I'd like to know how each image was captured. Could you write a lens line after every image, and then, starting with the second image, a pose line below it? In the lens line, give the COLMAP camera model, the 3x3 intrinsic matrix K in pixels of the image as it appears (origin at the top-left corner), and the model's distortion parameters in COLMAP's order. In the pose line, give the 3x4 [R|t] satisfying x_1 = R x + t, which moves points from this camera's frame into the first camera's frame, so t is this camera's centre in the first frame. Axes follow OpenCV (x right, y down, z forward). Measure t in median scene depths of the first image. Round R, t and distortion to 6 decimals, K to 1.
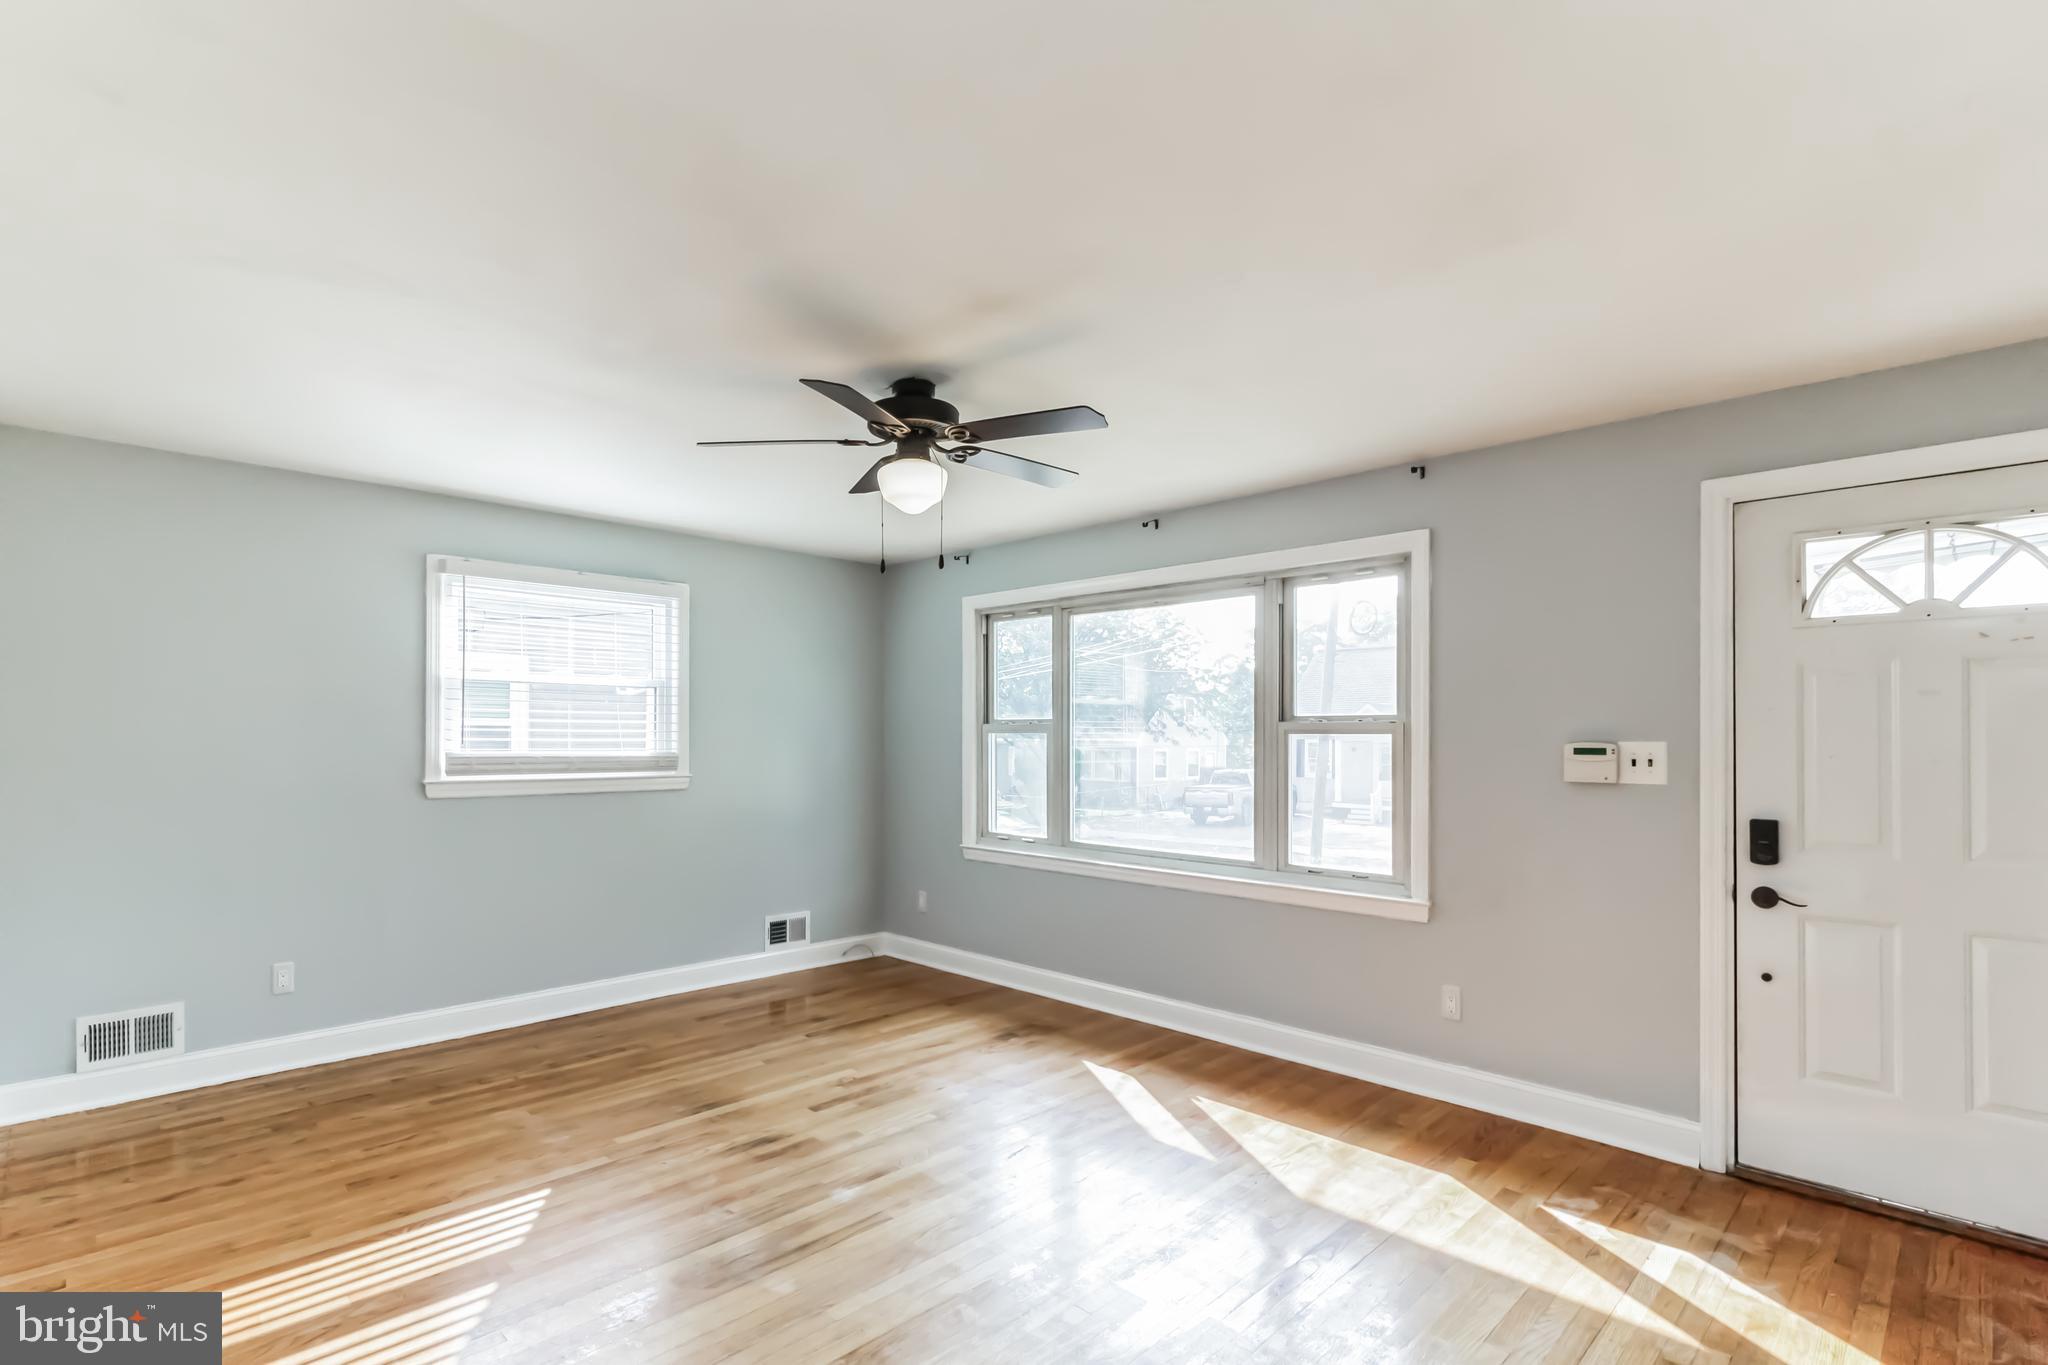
lens RADIAL K [[965.0, 0, 982.5], [0, 965.0, 720.4], [0, 0, 1]] dist [-0.002474, 0.000731]
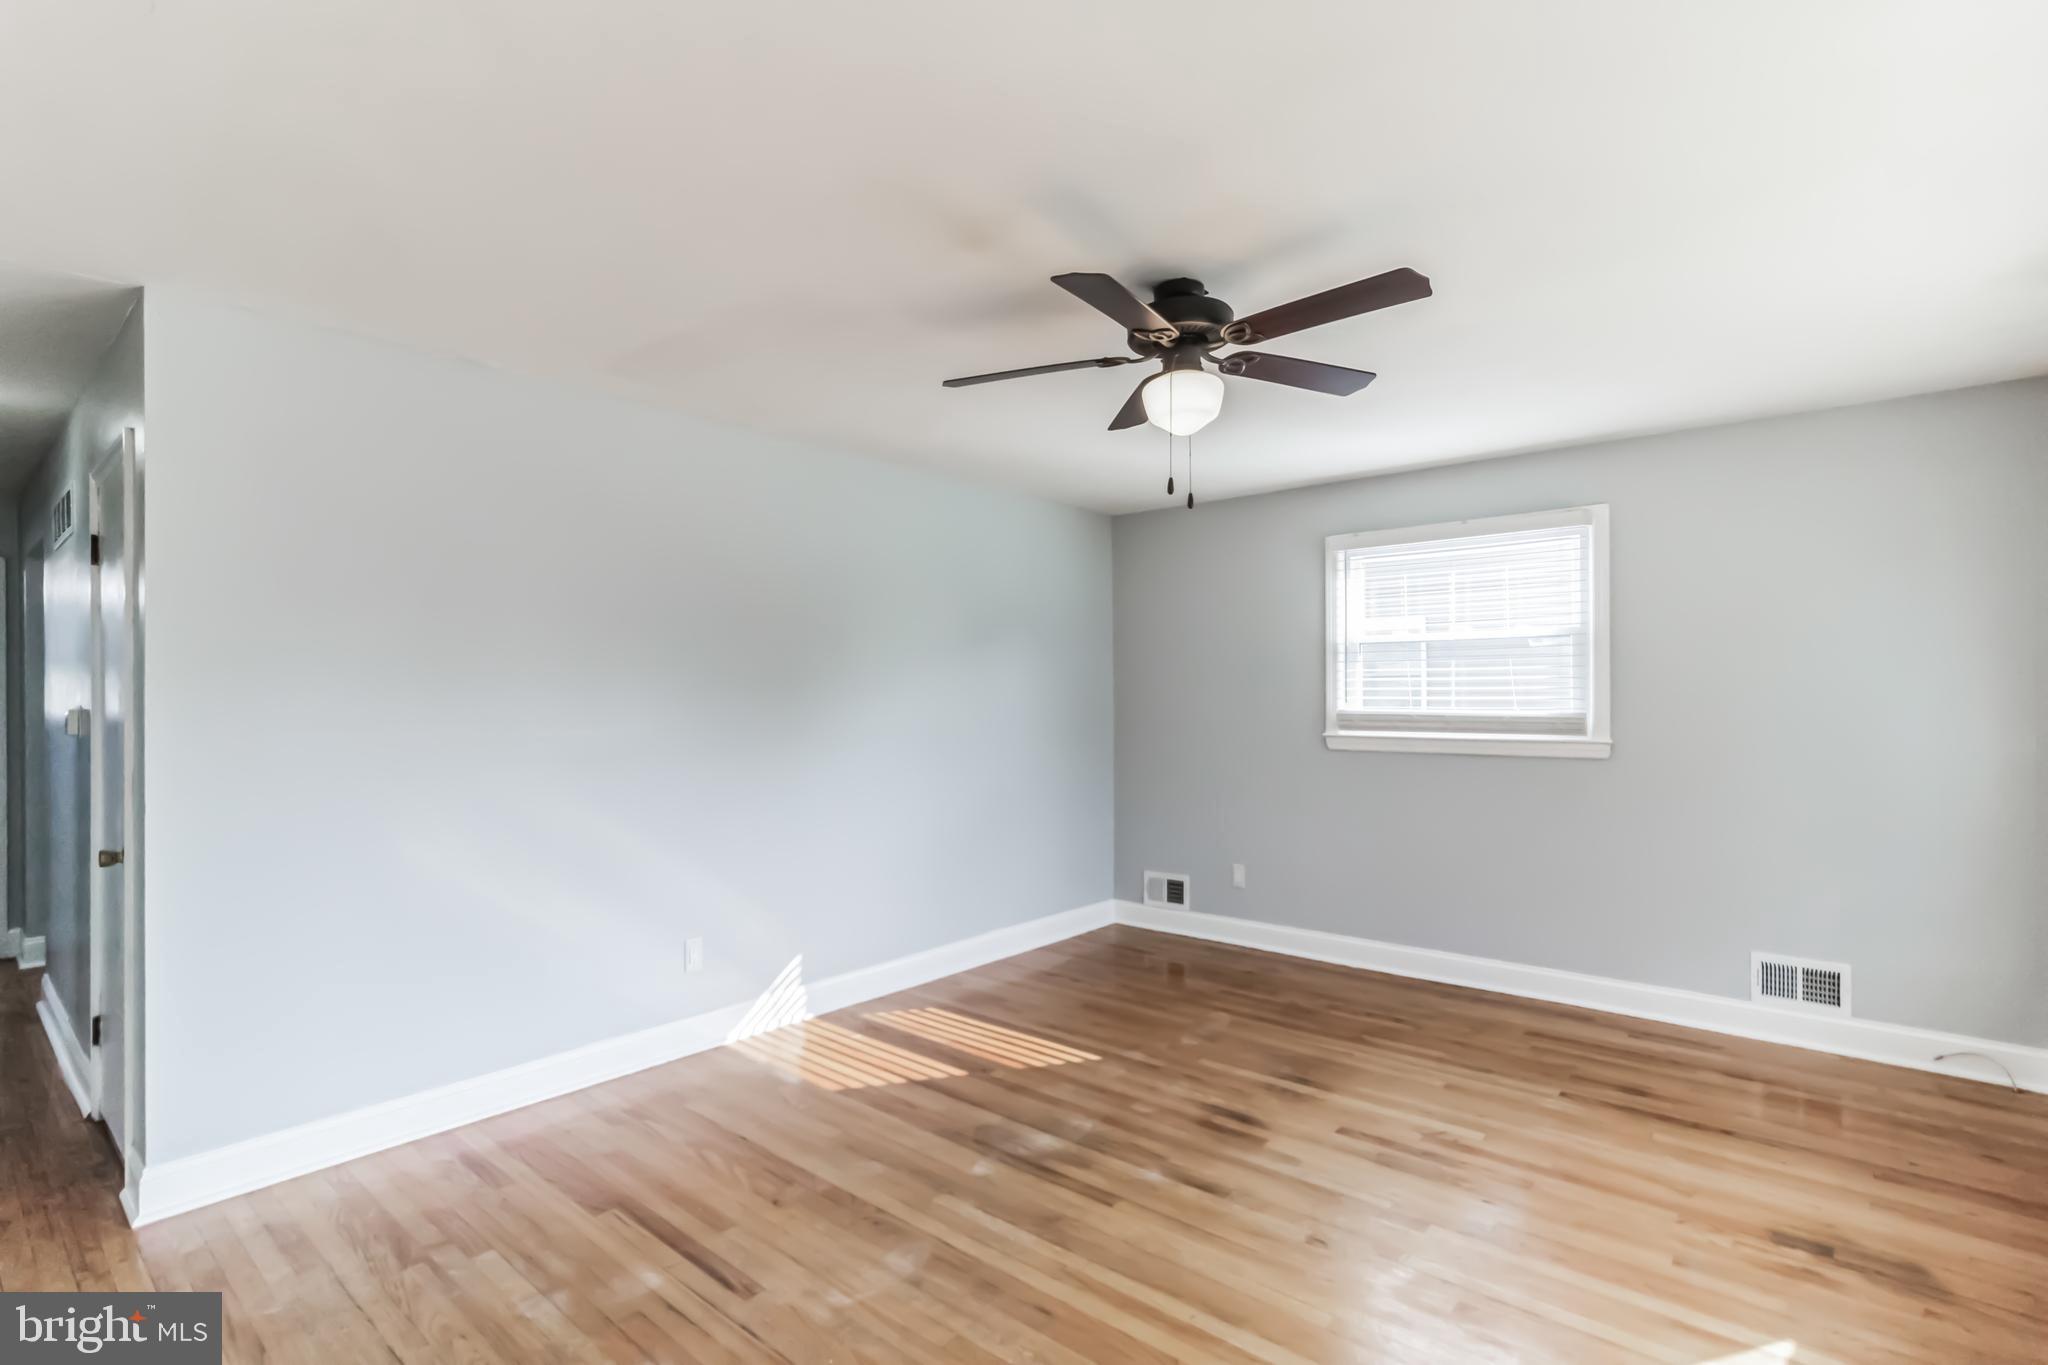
lens RADIAL K [[965.0, 0, 1035.0], [0, 965.0, 689.5], [0, 0, 1]] dist [-0.002474, 0.000731]
pose [[0.099949, -0.011234, -0.994929, 0.561184], [0.020626, 0.999745, -0.009216, 0.013639], [0.994779, -0.019600, 0.100156, 0.563279]]
